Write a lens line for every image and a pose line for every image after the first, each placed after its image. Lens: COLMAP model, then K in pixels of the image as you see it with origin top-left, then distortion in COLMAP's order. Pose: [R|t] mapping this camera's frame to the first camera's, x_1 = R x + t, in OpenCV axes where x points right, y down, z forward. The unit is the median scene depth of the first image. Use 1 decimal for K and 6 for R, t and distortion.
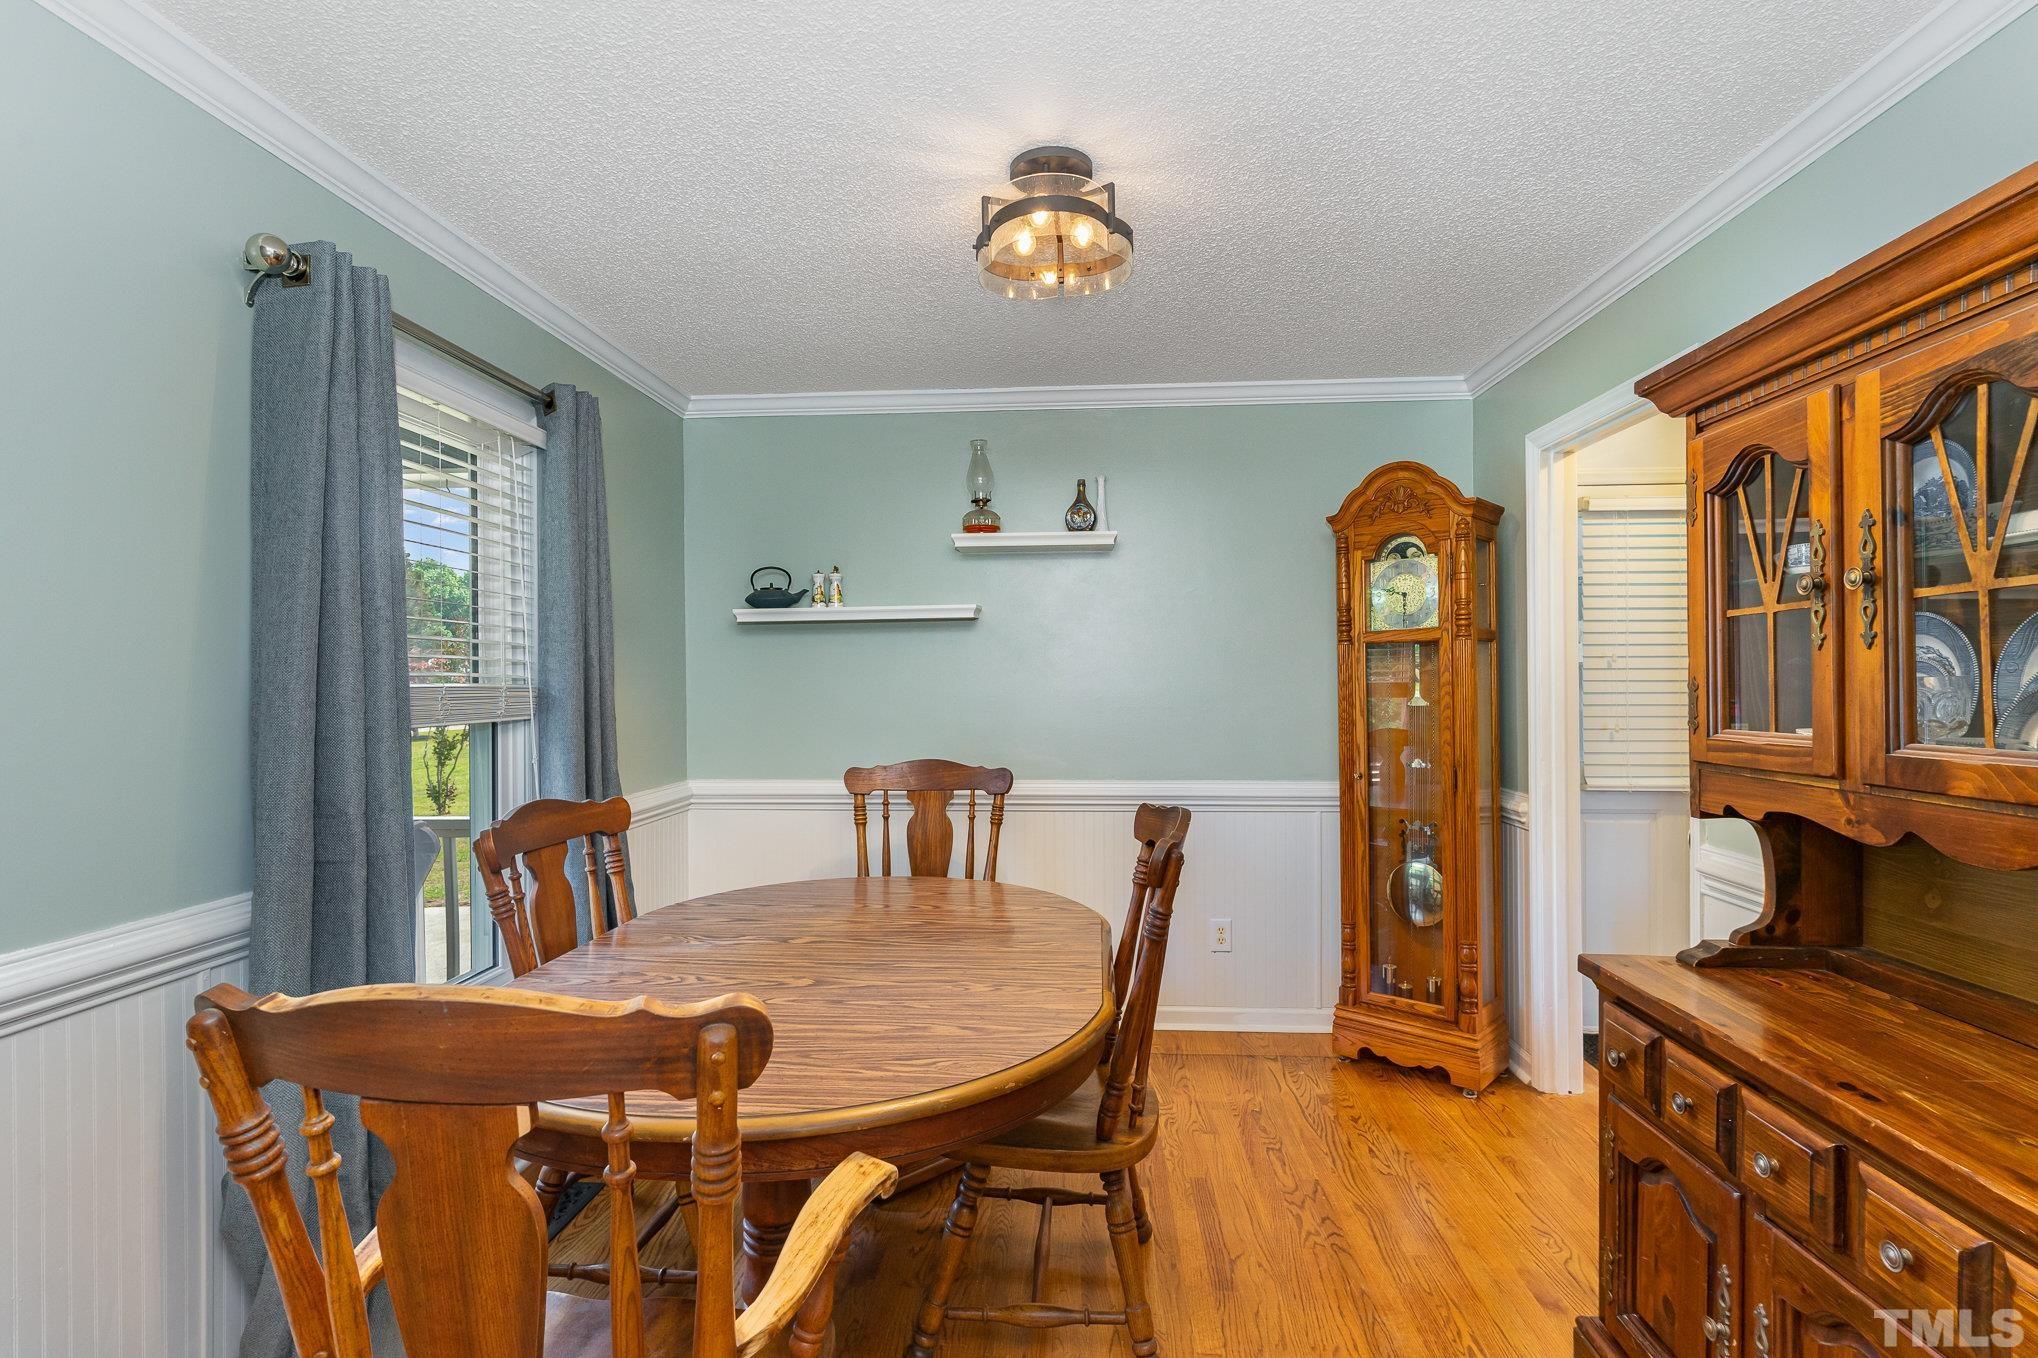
lens RADIAL K [[971.5, 0, 1013.3], [0, 971.5, 678.3], [0, 0, 1]] dist [0.003067, -0.000402]
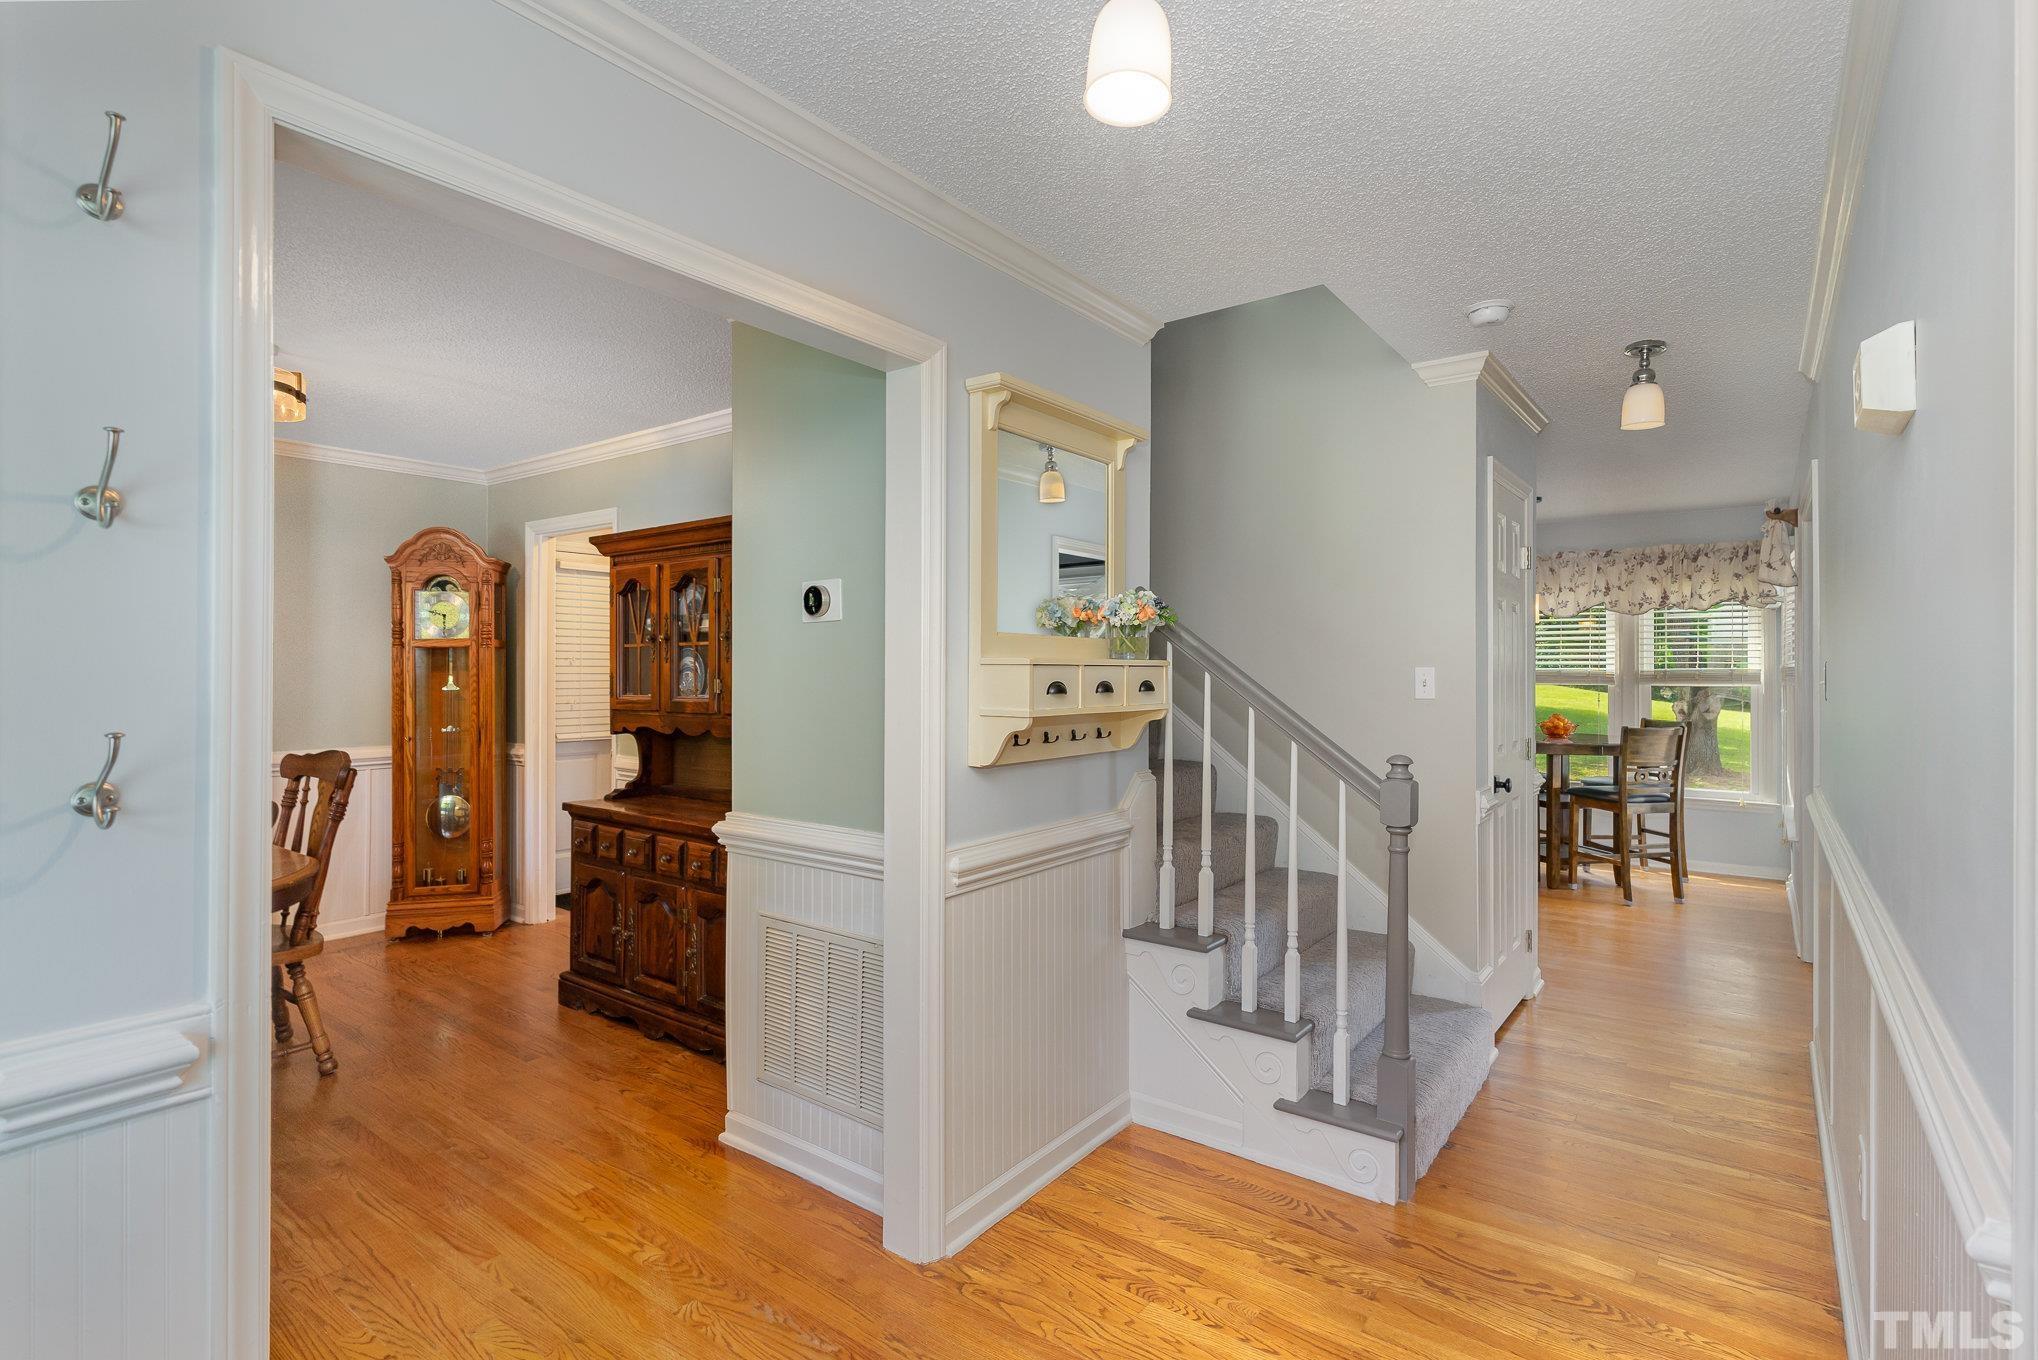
lens RADIAL K [[971.5, 0, 1026.9], [0, 971.5, 666.7], [0, 0, 1]] dist [0.003067, -0.000402]
pose [[0.541093, 0.009044, 0.840914, -0.392826], [-0.006231, 0.999958, -0.006745, -0.003219], [-0.840939, -0.001590, 0.541127, -0.598099]]
